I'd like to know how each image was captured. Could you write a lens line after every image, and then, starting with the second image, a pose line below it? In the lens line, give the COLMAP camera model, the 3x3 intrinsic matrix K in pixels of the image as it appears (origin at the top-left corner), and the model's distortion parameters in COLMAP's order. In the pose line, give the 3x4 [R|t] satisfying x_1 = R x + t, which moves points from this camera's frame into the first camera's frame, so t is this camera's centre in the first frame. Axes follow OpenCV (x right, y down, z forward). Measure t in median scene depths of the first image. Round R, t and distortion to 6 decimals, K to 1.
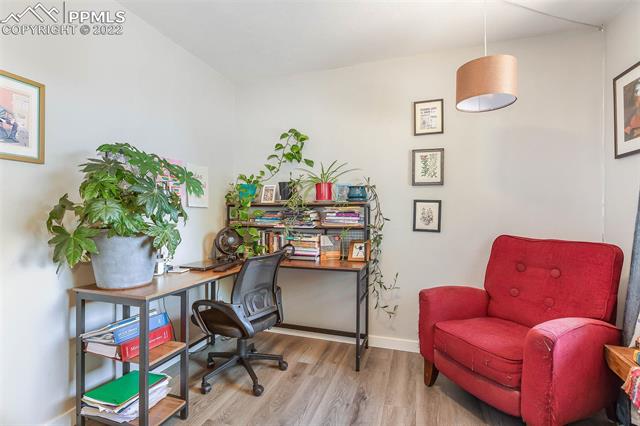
lens RADIAL K [[307.4, 0, 313.9], [0, 307.4, 209.2], [0, 0, 1]] dist [0.000648, 0.000070]
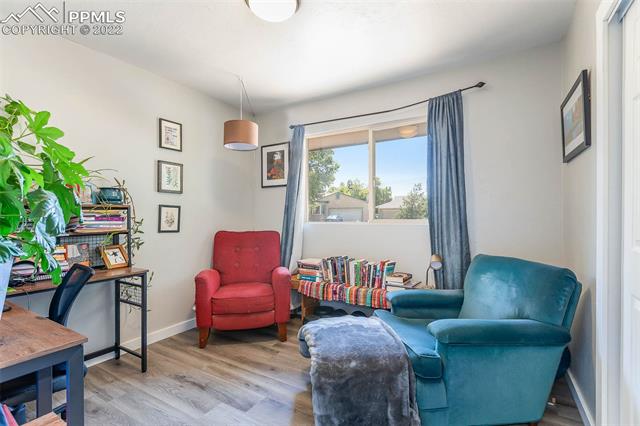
lens RADIAL K [[300.7, 0, 320.0], [0, 300.7, 213.0], [0, 0, 1]] dist [-0.000061, -0.000075]
pose [[0.201613, 0.007543, 0.979436, -0.648802], [-0.005913, 0.999962, -0.006484, 0.003380], [-0.979447, -0.004484, 0.201650, 0.209202]]
